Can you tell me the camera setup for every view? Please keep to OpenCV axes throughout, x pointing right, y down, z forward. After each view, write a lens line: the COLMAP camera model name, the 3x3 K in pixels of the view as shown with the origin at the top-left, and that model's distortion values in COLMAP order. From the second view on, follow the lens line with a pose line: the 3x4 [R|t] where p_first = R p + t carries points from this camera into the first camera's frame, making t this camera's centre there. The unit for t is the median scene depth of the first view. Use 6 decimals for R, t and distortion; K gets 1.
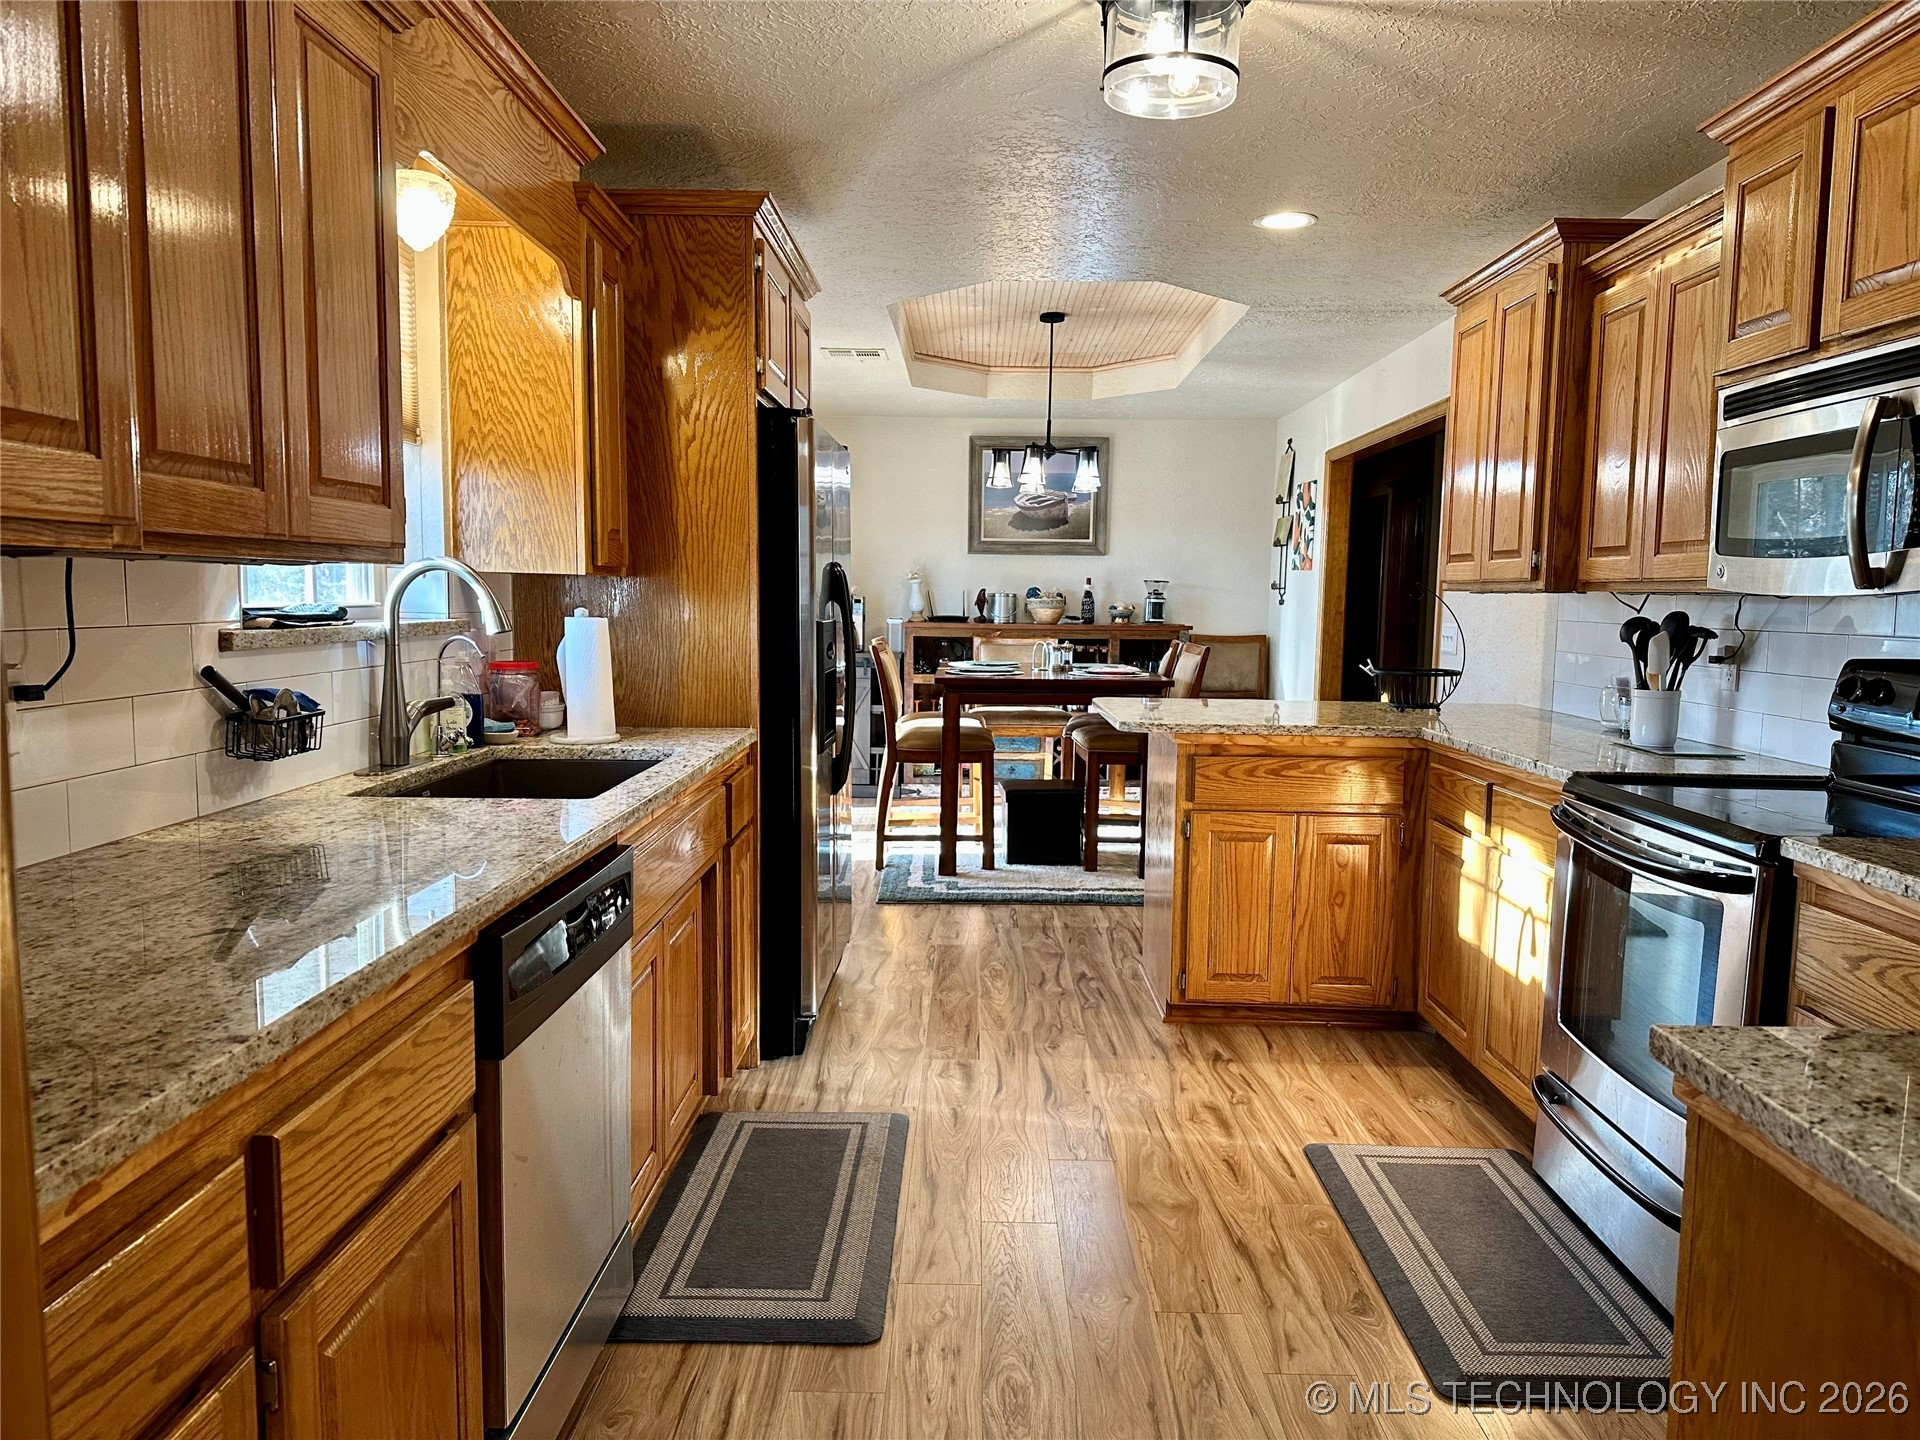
lens RADIAL K [[1330.9, 0, 958.3], [0, 1330.9, 719.1], [0, 0, 1]] dist [0.087374, -0.104917]
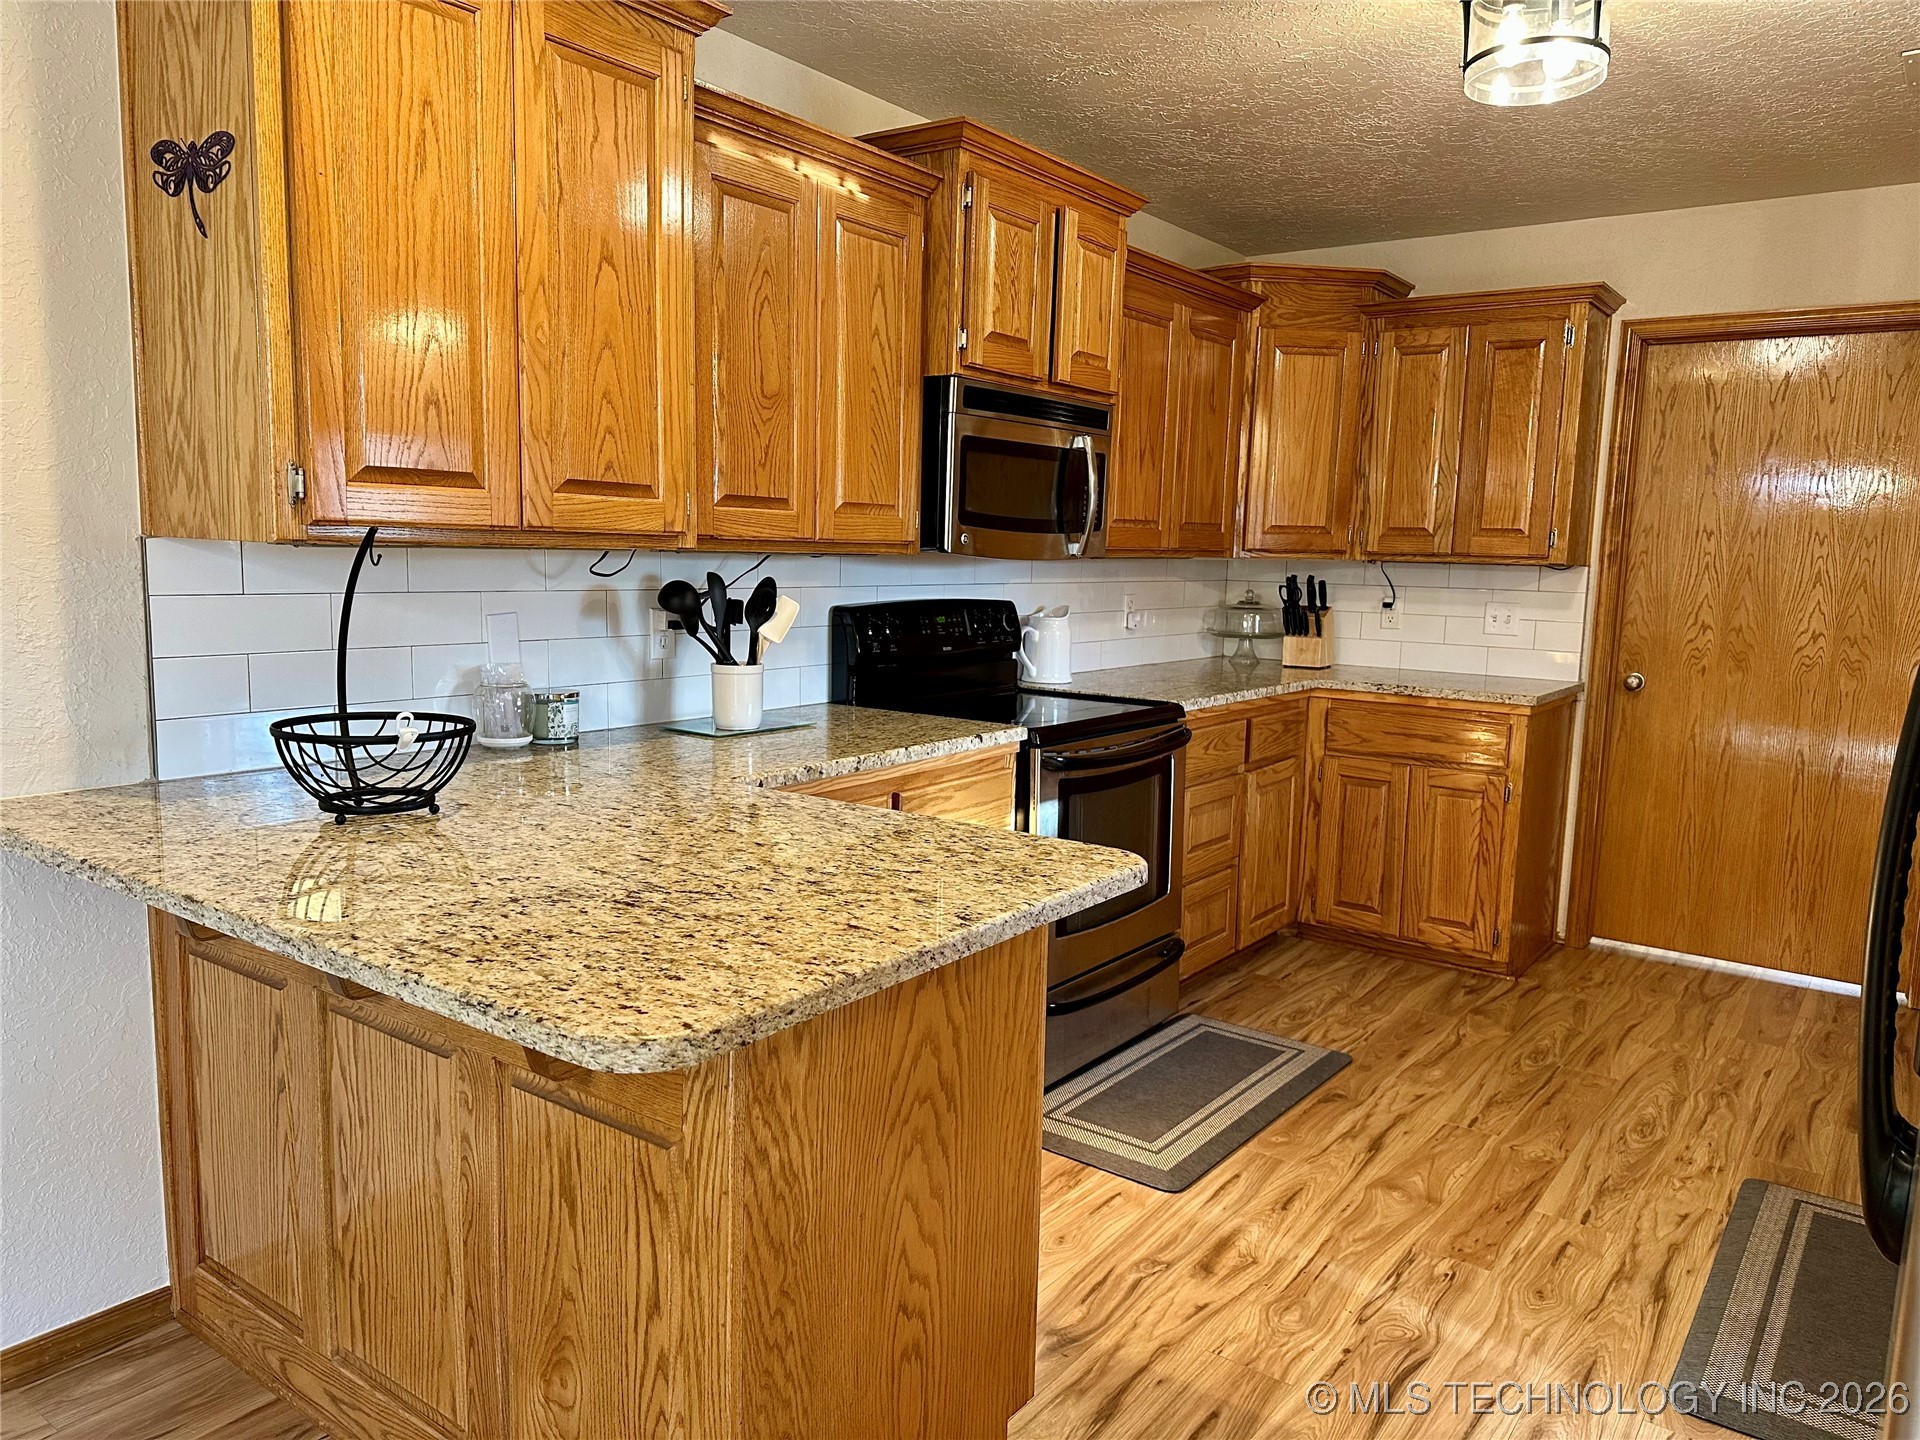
lens RADIAL K [[1330.9, 0, 958.3], [0, 1330.9, 719.1], [0, 0, 1]] dist [0.087374, -0.104917]
pose [[-0.809398, -0.106929, 0.577443, -0.115738], [0.022242, 0.976996, 0.212094, -0.196628], [-0.586839, 0.184512, -0.788401, 1.867140]]
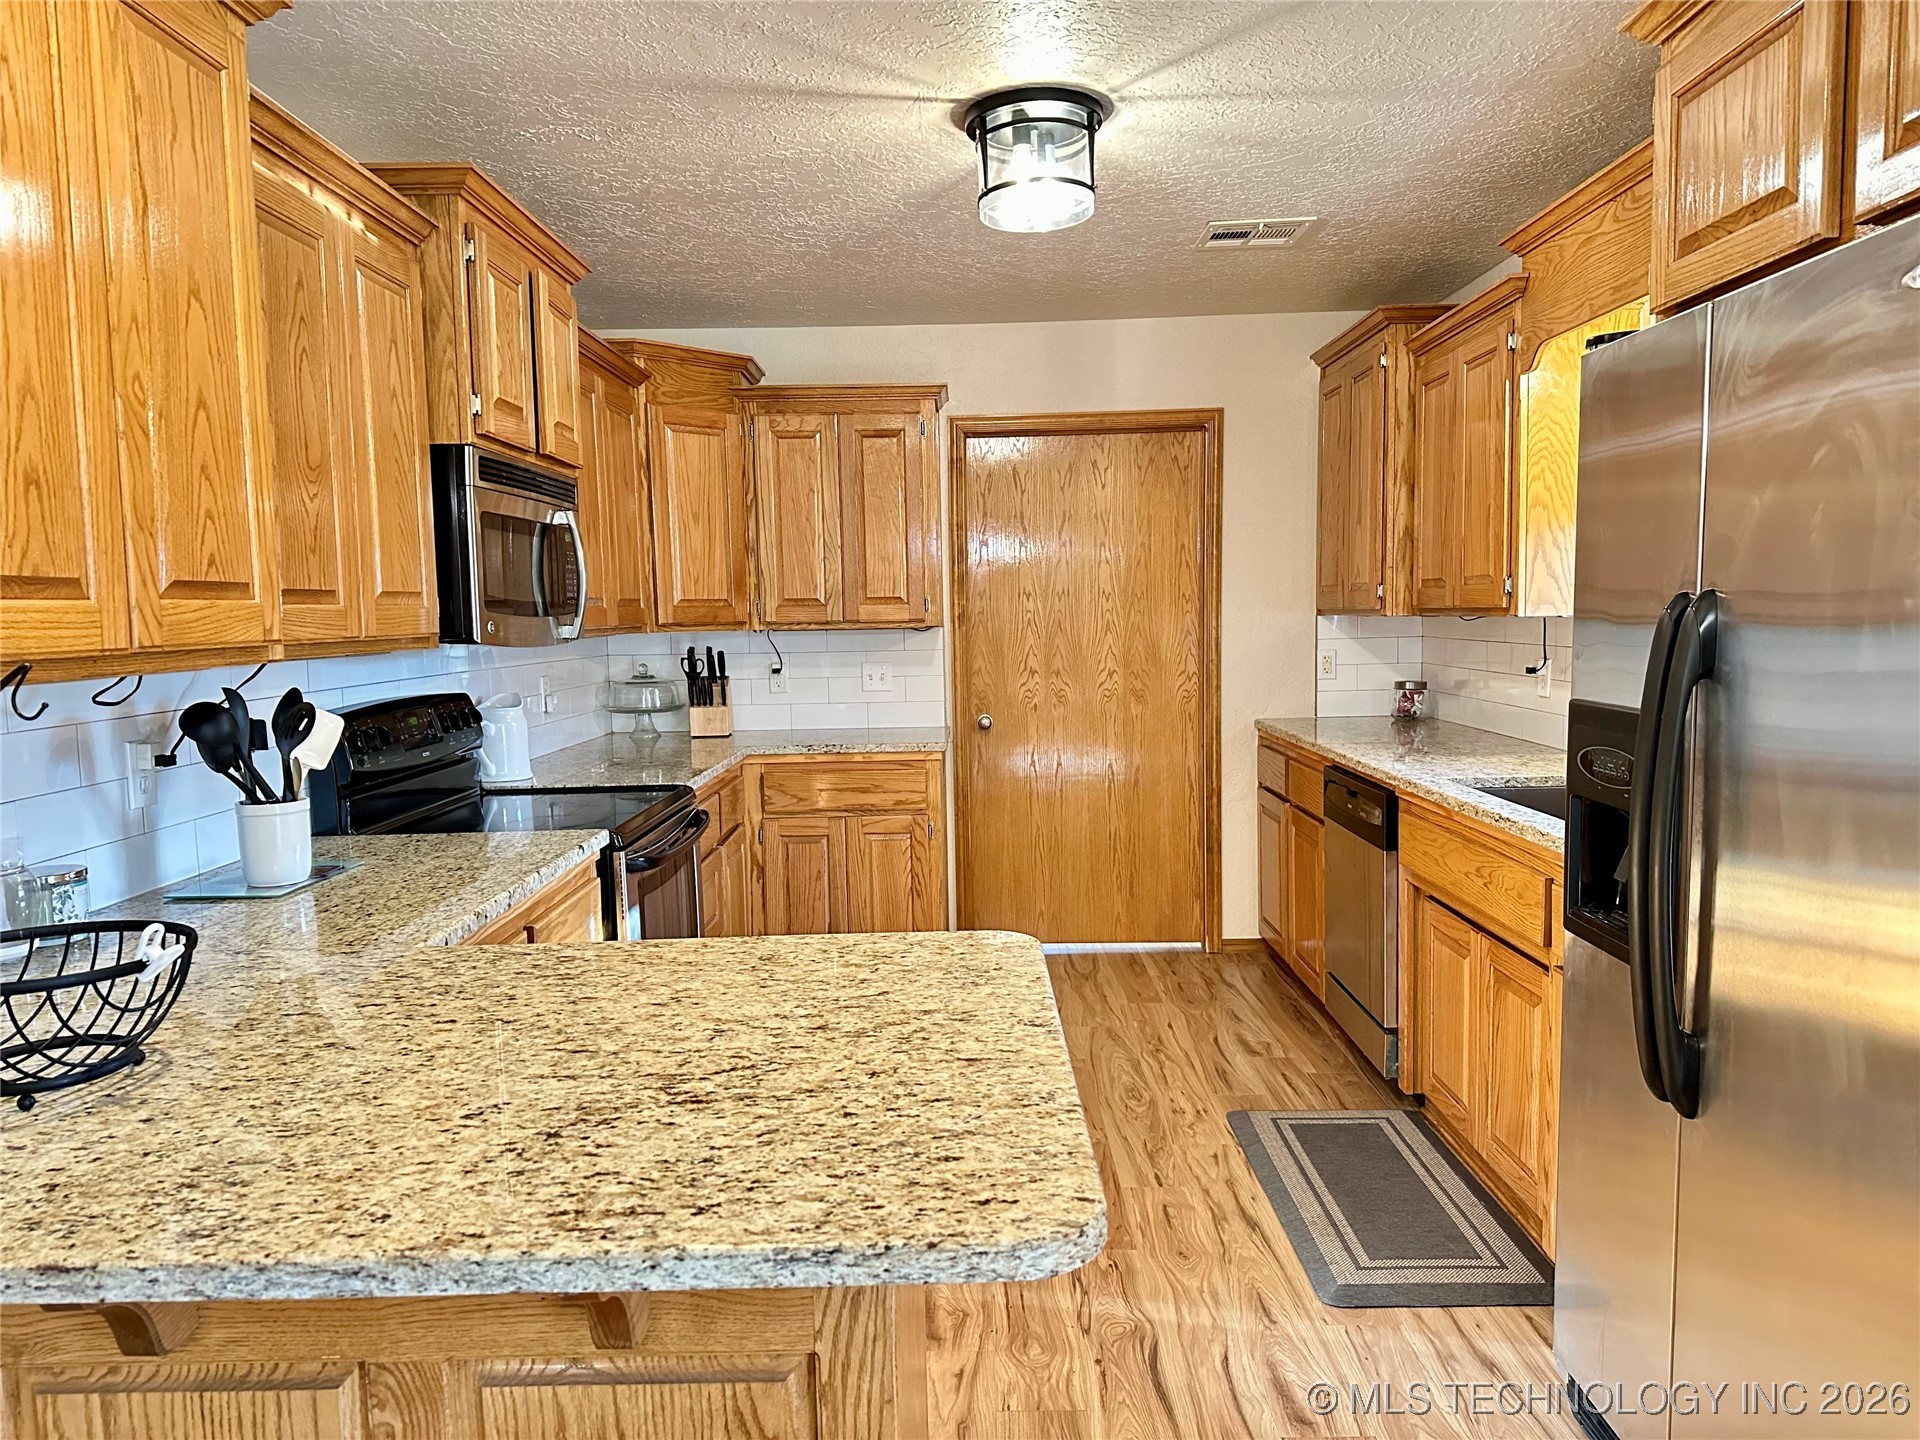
lens RADIAL K [[1328.7, 0, 944.9], [0, 1328.7, 719.8], [0, 0, 1]] dist [0.097544, -0.098931]
pose [[-0.999926, 0.009660, 0.007342, 0.200396], [0.010811, 0.984053, 0.177546, -0.213905], [-0.005510, 0.177612, -0.984085, 1.945418]]
